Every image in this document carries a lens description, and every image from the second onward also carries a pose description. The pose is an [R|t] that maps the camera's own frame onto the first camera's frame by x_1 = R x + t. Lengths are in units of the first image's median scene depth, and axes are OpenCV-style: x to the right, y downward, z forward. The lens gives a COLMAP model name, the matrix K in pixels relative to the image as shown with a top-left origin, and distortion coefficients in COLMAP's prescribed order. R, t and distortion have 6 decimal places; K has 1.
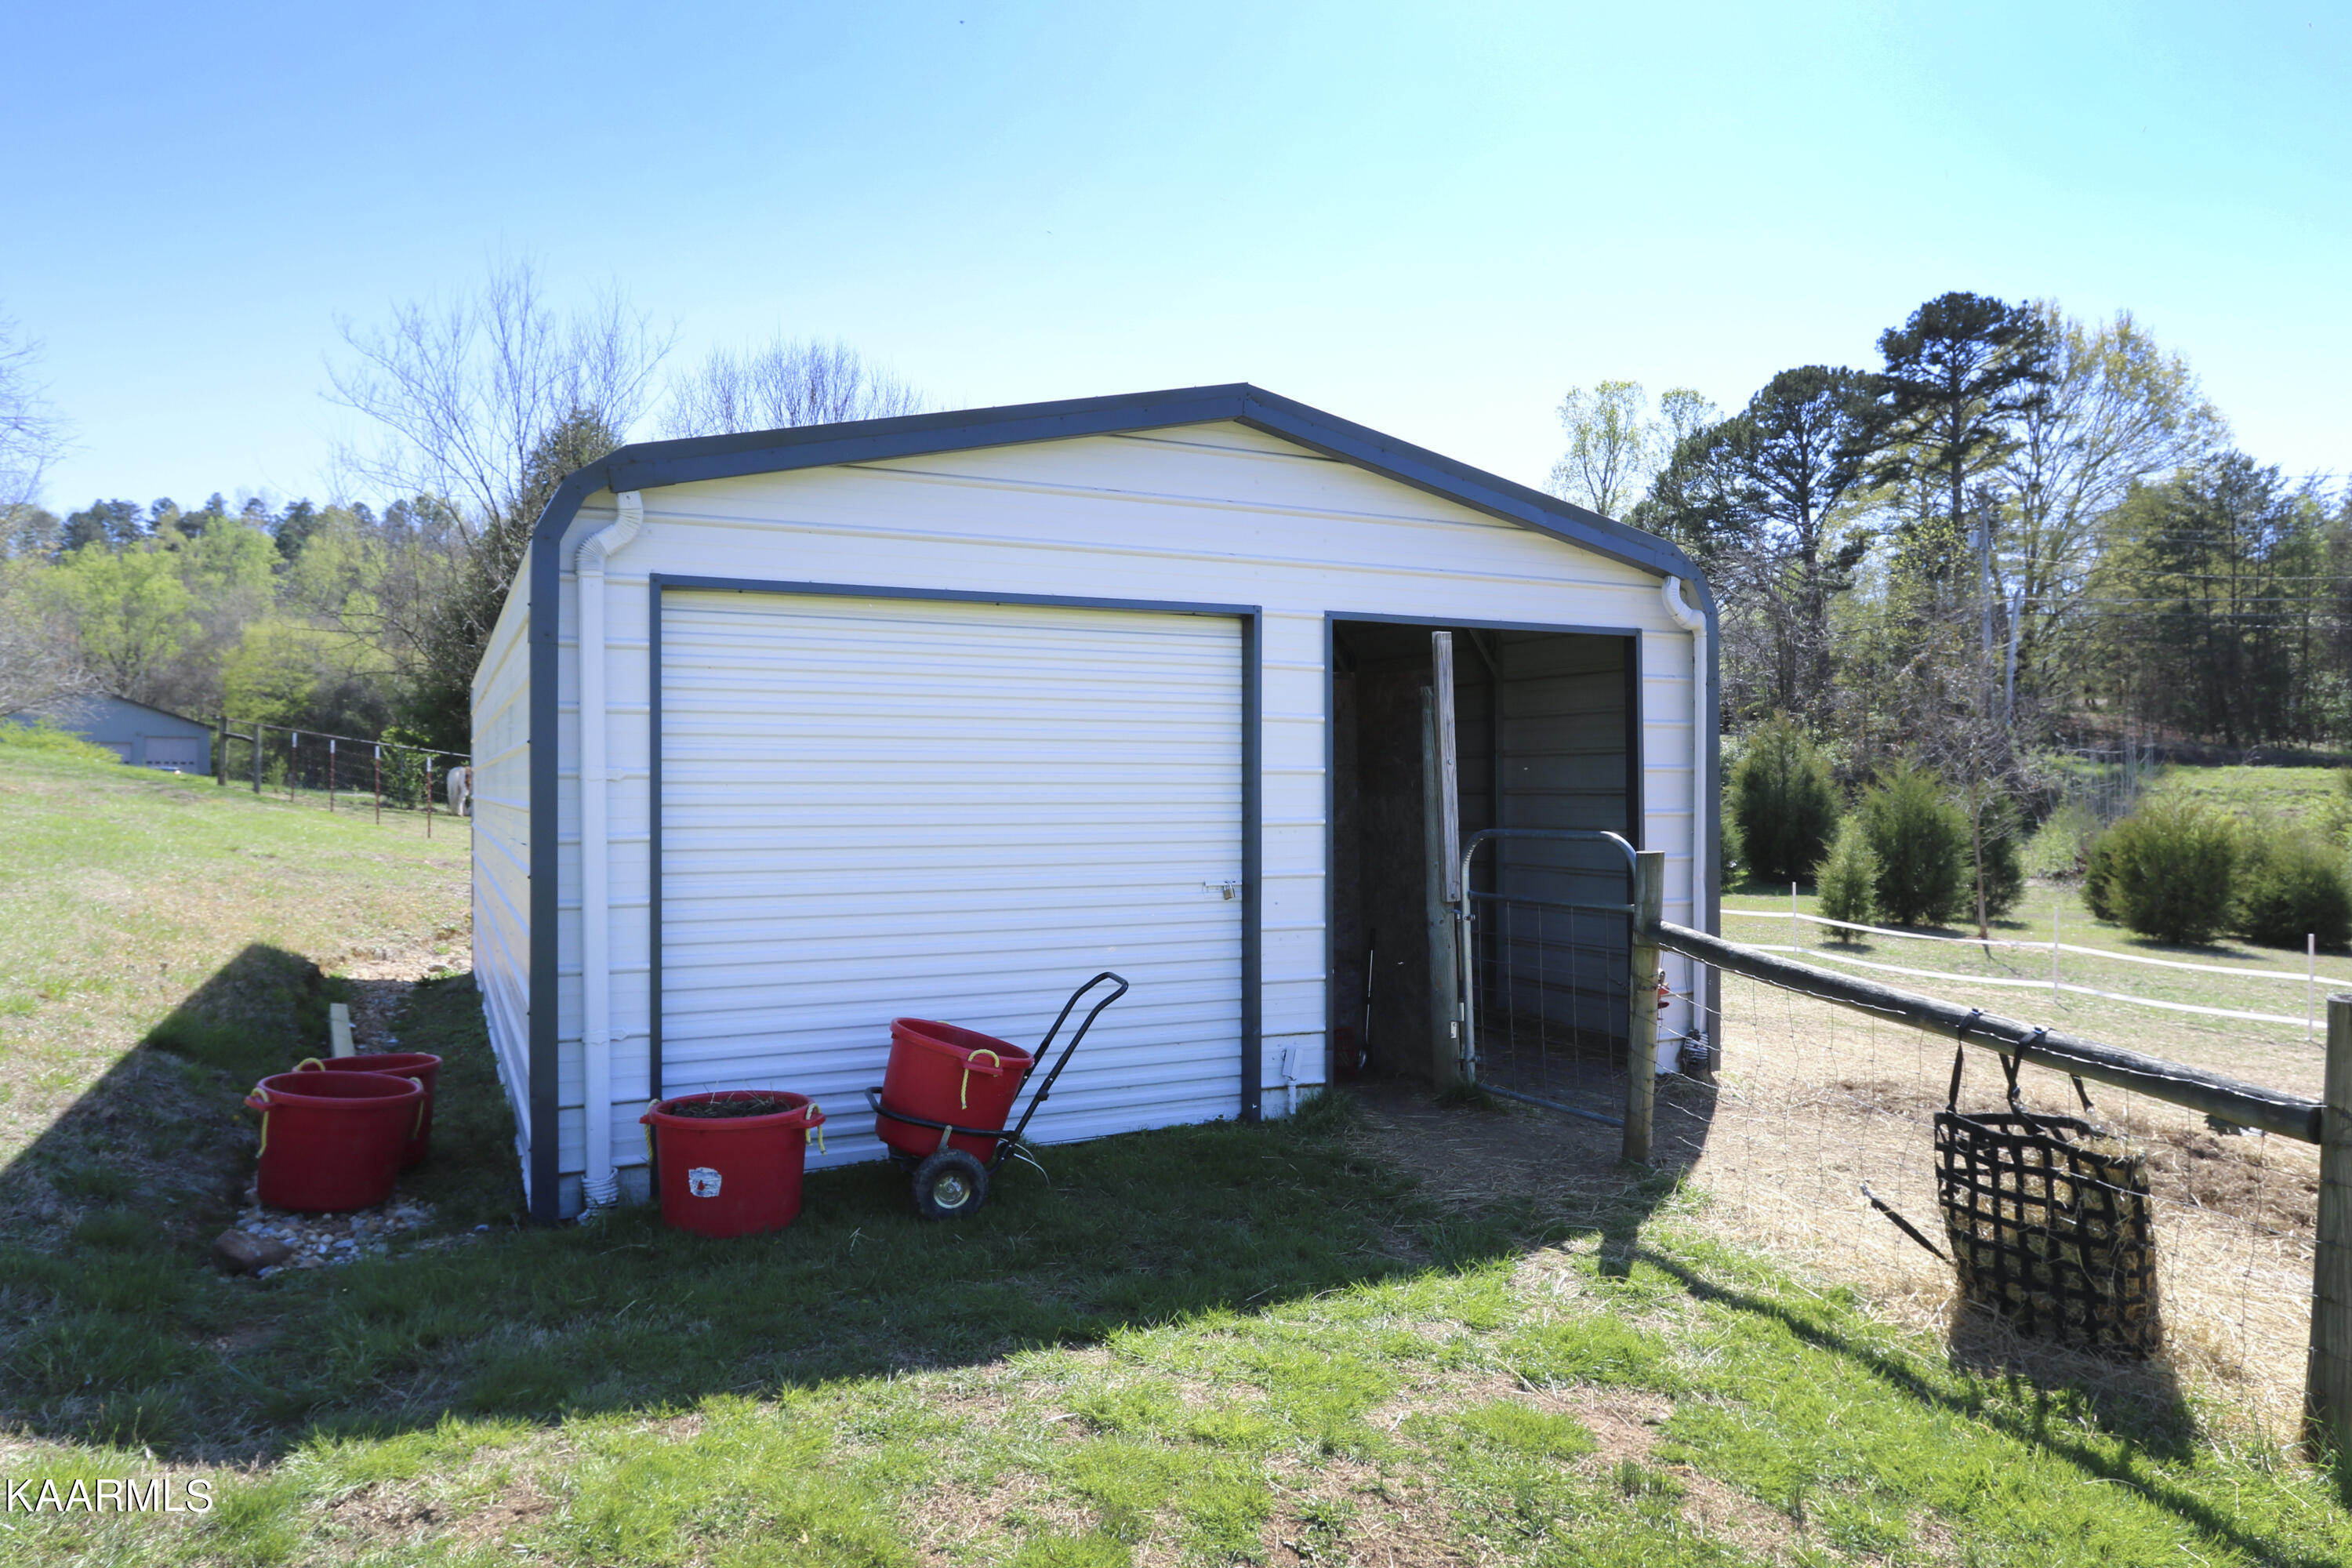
lens RADIAL K [[1420.1, 0, 1176.0], [0, 1420.1, 784.0], [0, 0, 1]] dist [-0.001031, -0.000426]
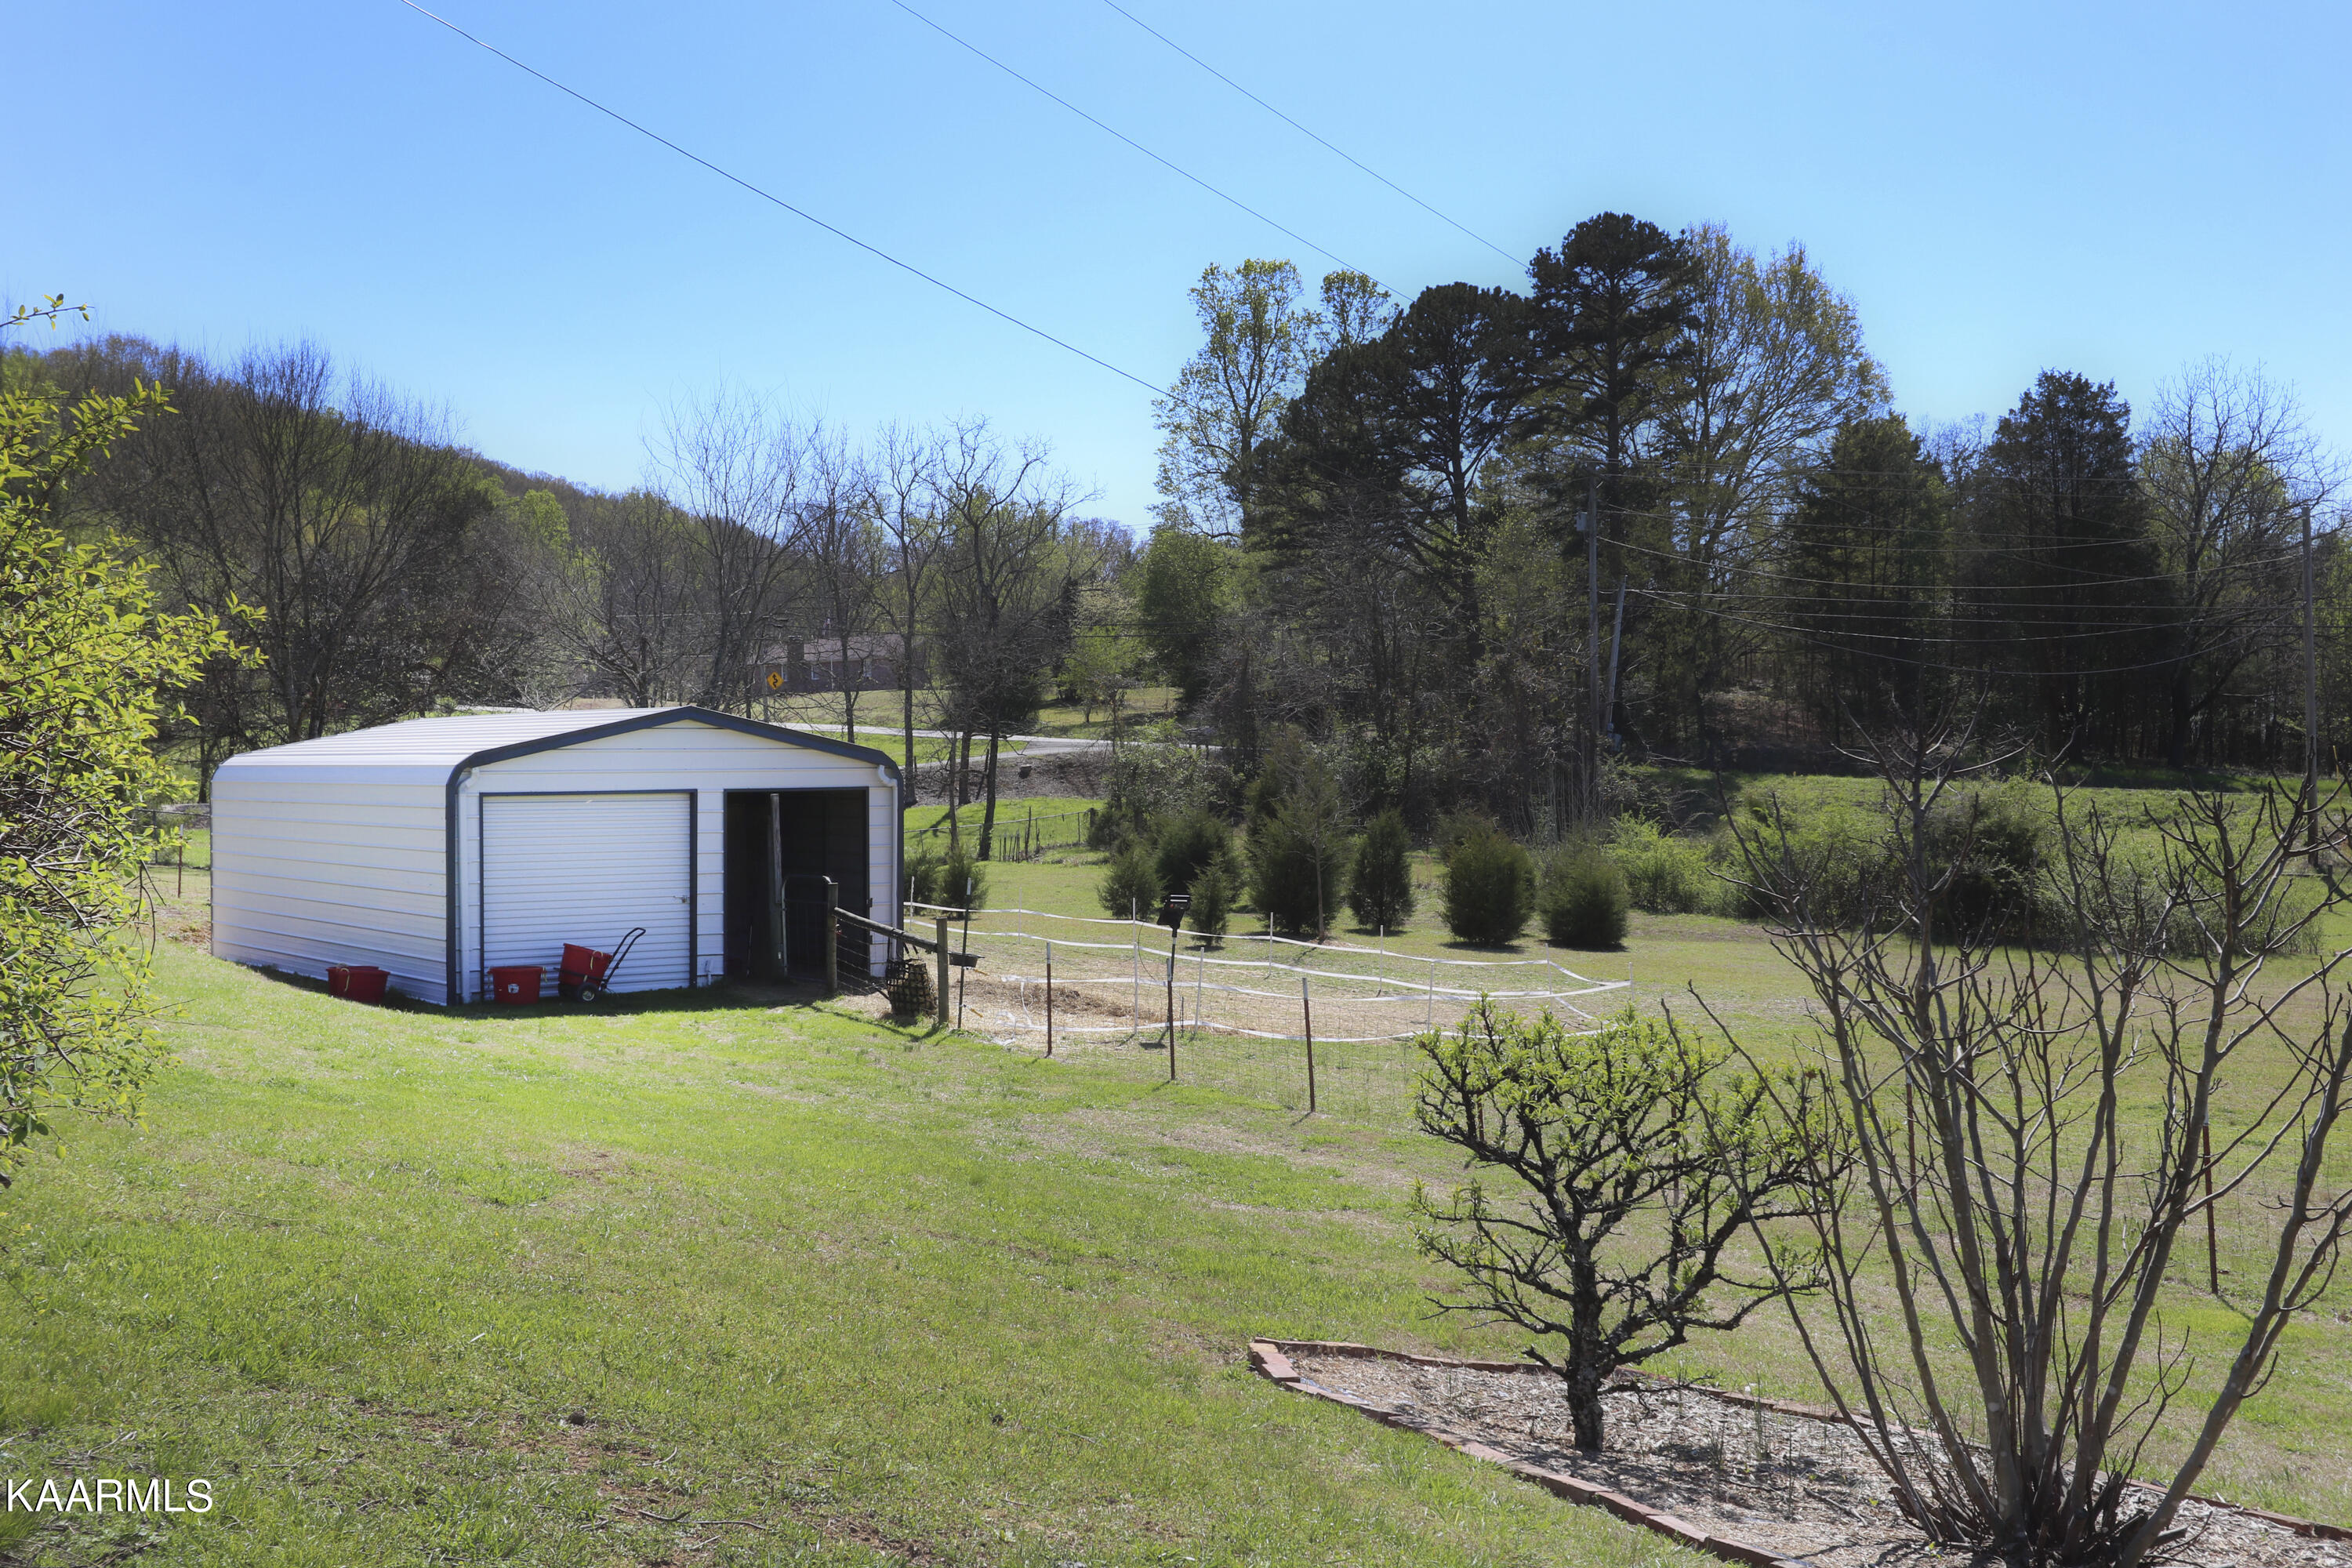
lens RADIAL K [[2305.2, 0, 1176.0], [0, 2305.2, 784.0], [0, 0, 1]] dist [-0.010481, -0.005145]
pose [[0.978469, 0.001159, 0.206391, 0.004475], [-0.003833, 0.999914, 0.012557, -0.018138], [-0.206359, -0.013078, 0.978389, -0.312111]]
